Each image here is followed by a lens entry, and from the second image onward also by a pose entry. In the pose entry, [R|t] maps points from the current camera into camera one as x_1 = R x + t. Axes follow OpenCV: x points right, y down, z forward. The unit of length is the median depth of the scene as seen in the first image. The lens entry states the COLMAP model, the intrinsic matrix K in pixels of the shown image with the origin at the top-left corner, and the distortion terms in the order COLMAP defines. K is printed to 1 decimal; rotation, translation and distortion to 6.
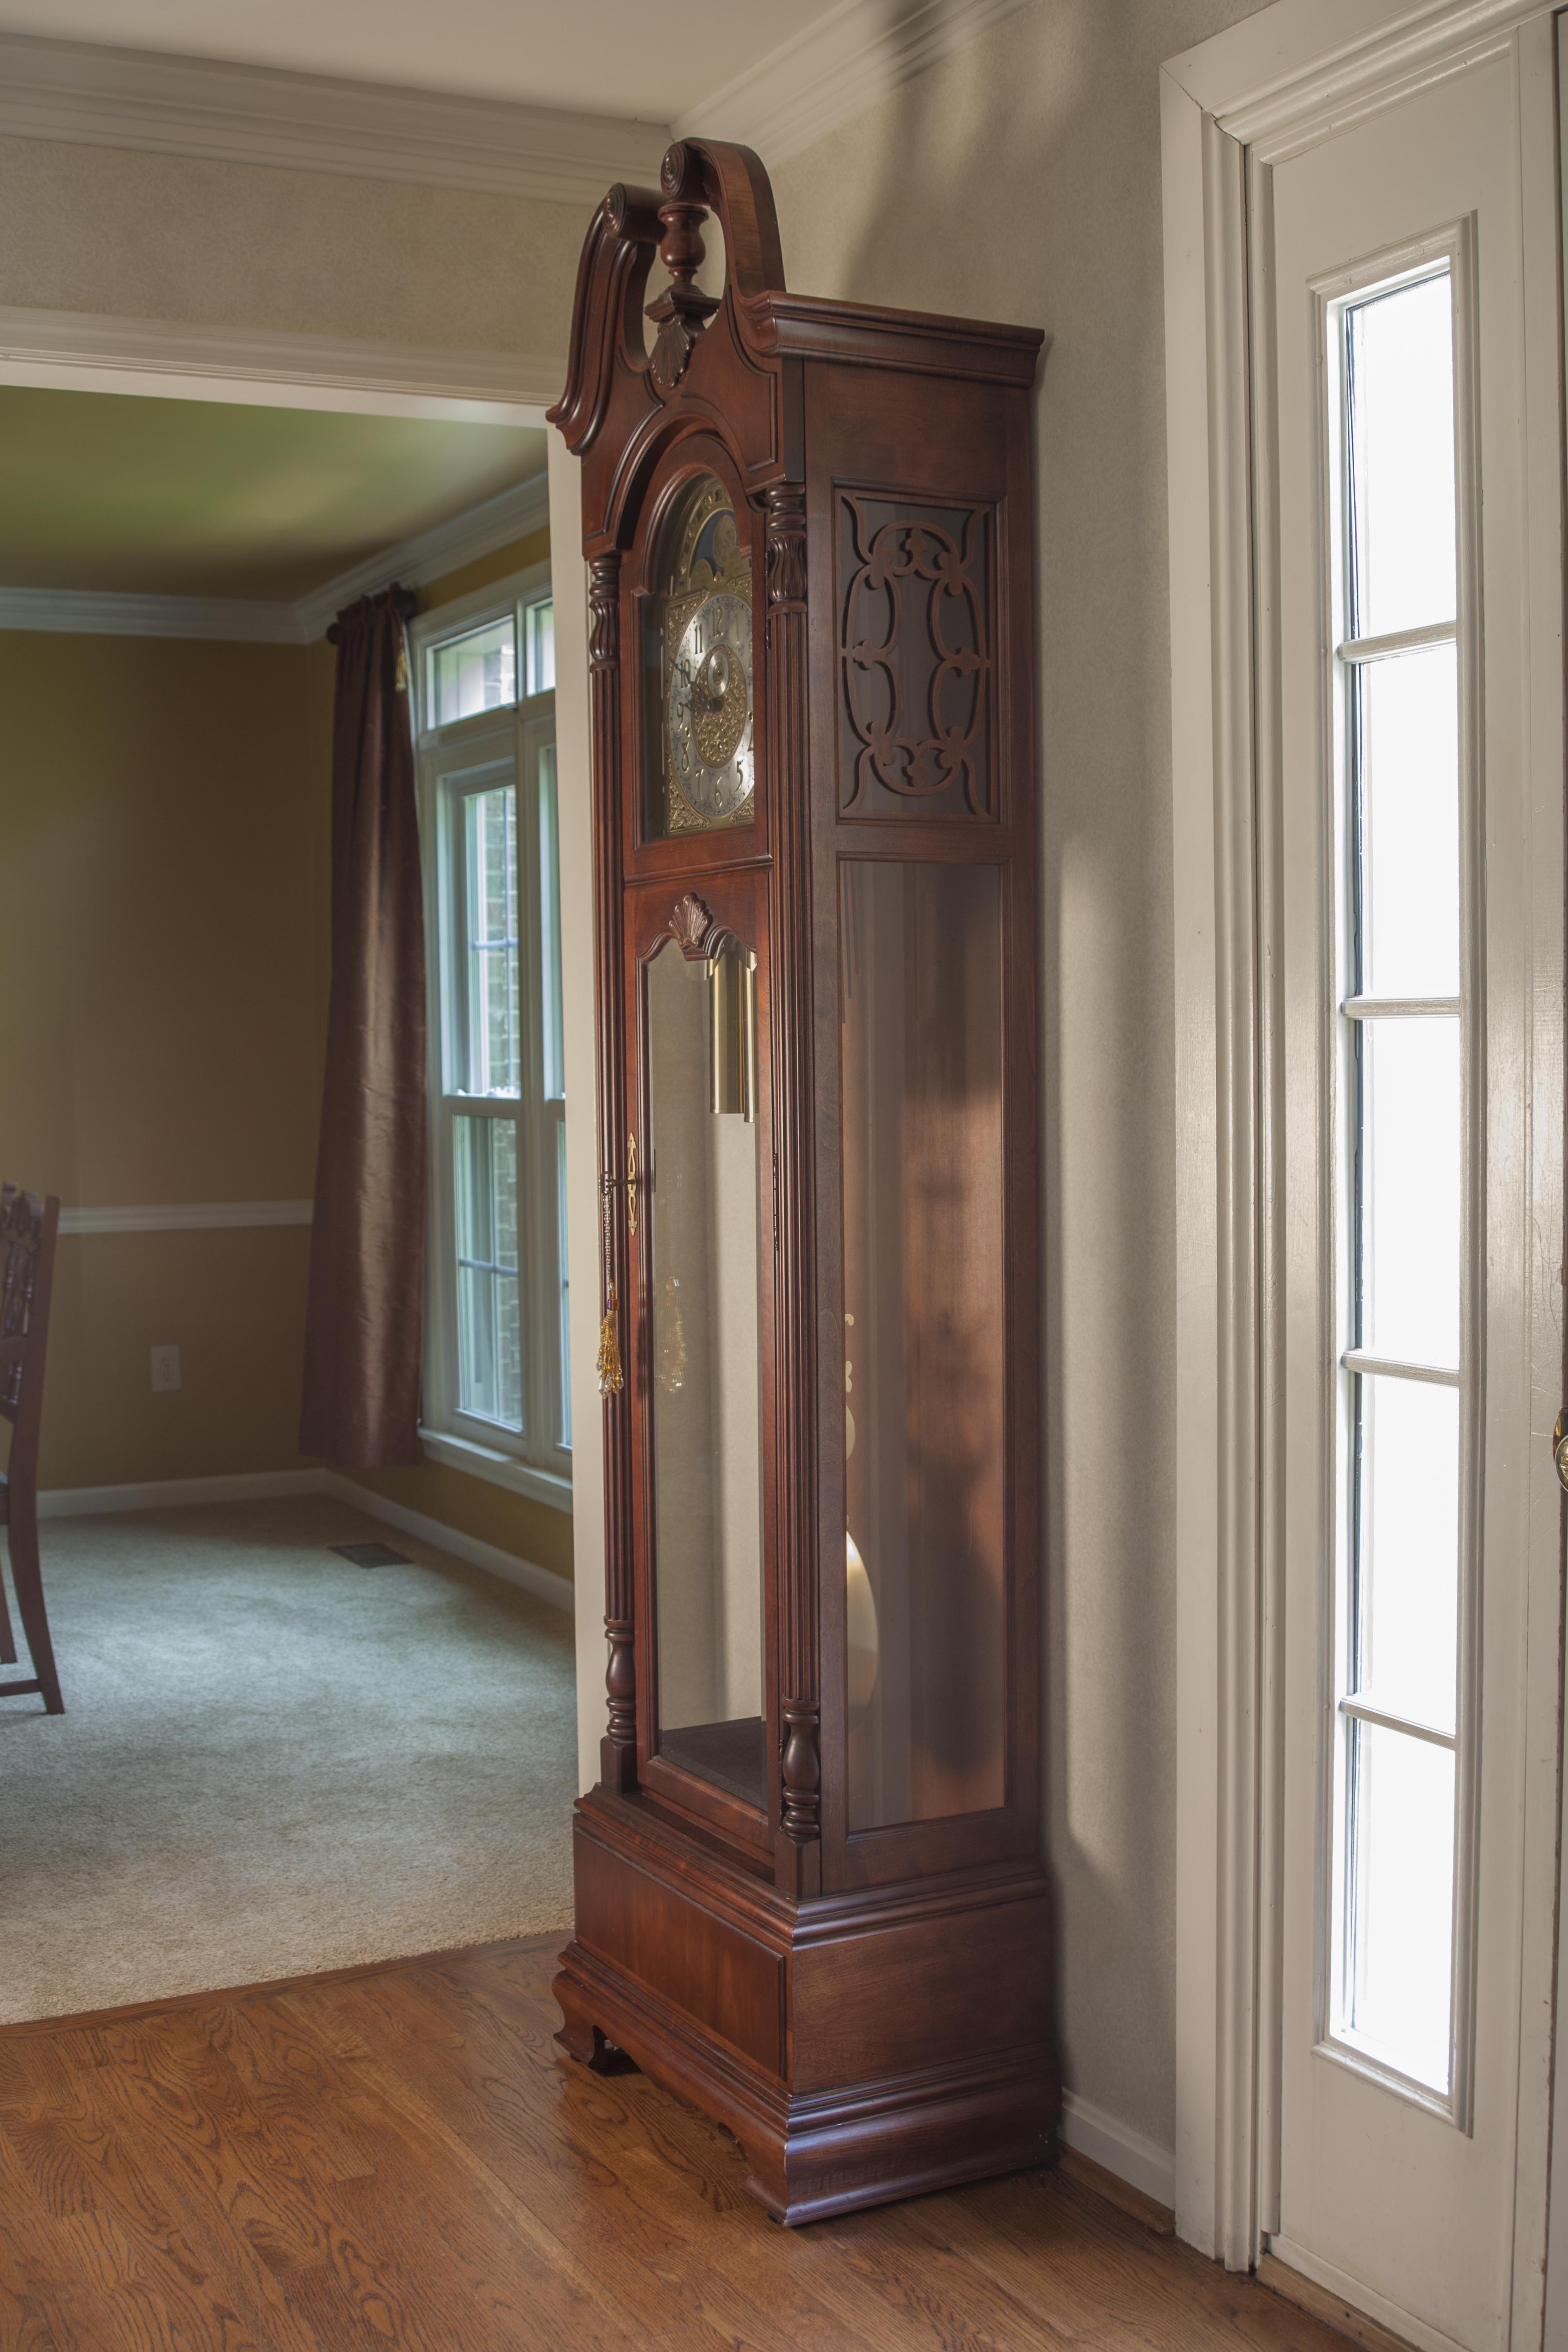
lens RADIAL K [[2593.8, 0, 857.2], [0, 2593.8, 1171.9], [0, 0, 1]] dist [-0.069064, 0.000000]
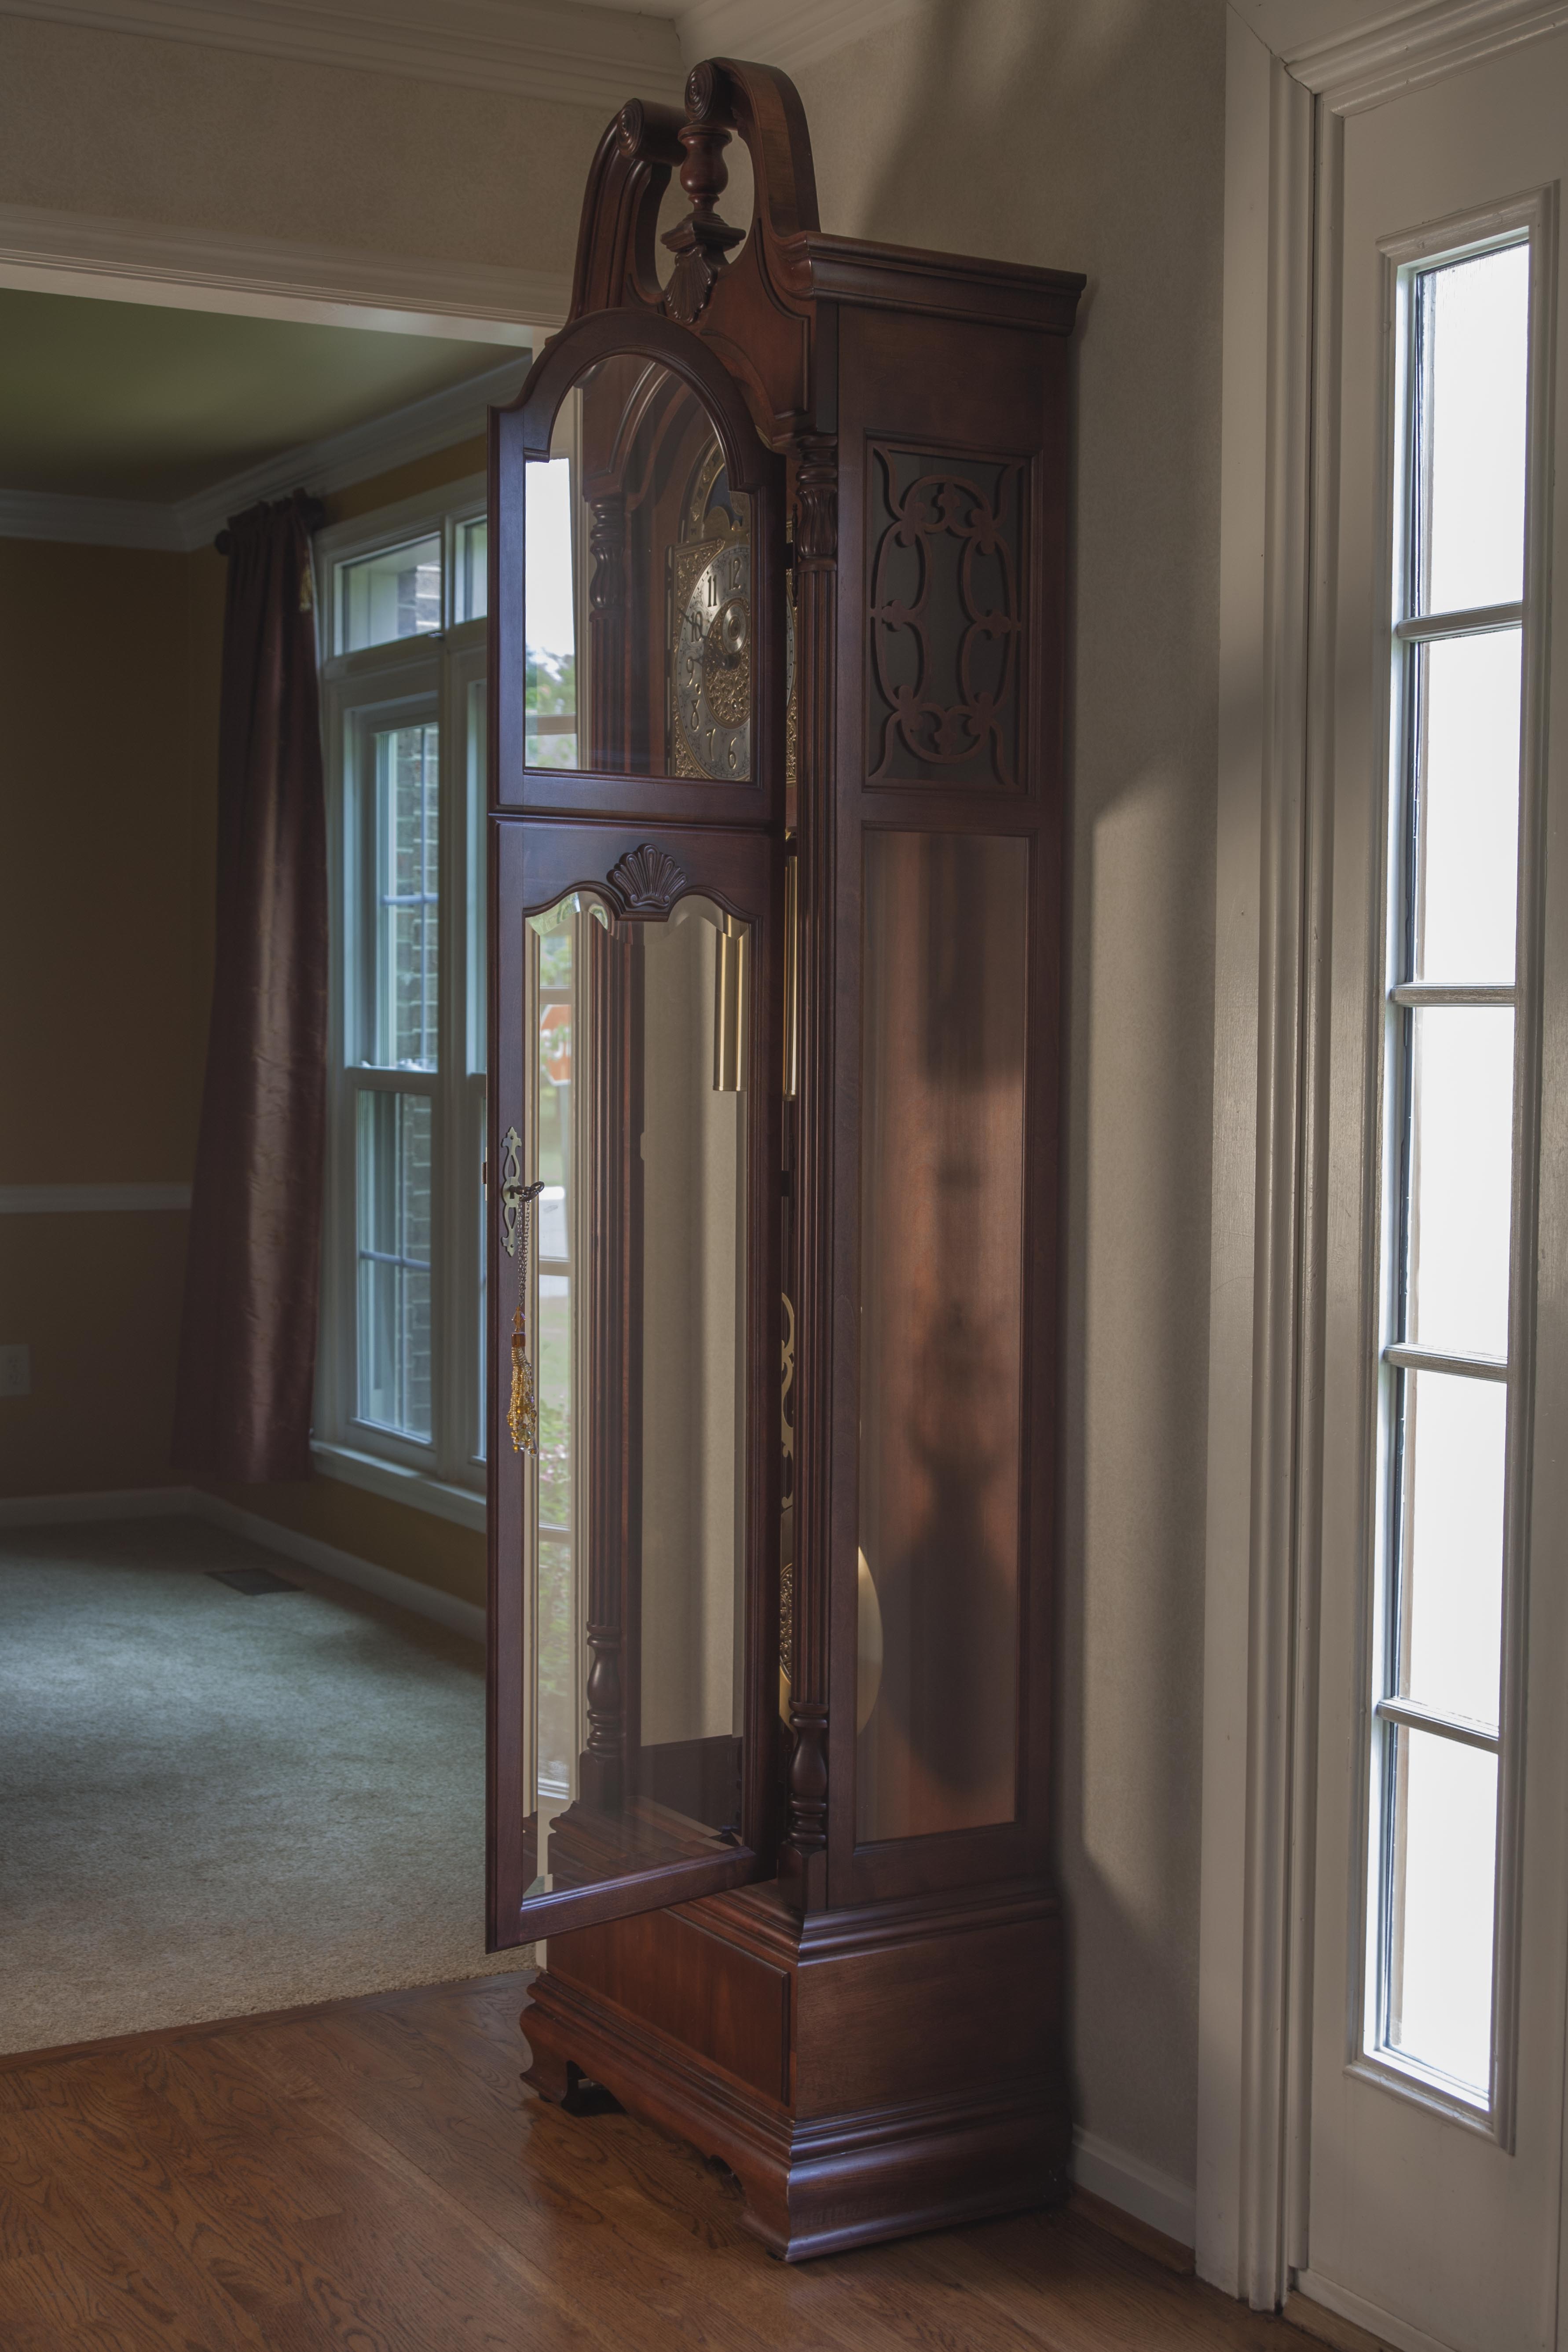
lens RADIAL K [[3177.6, 0, 791.2], [0, 3177.6, 1184.3], [0, 0, 1]] dist [0.052532, 0.000000]
pose [[0.999350, 0.017366, 0.031598, -0.068133], [-0.017490, 0.999840, 0.003655, 0.006958], [-0.031530, -0.004205, 0.999494, -0.177067]]
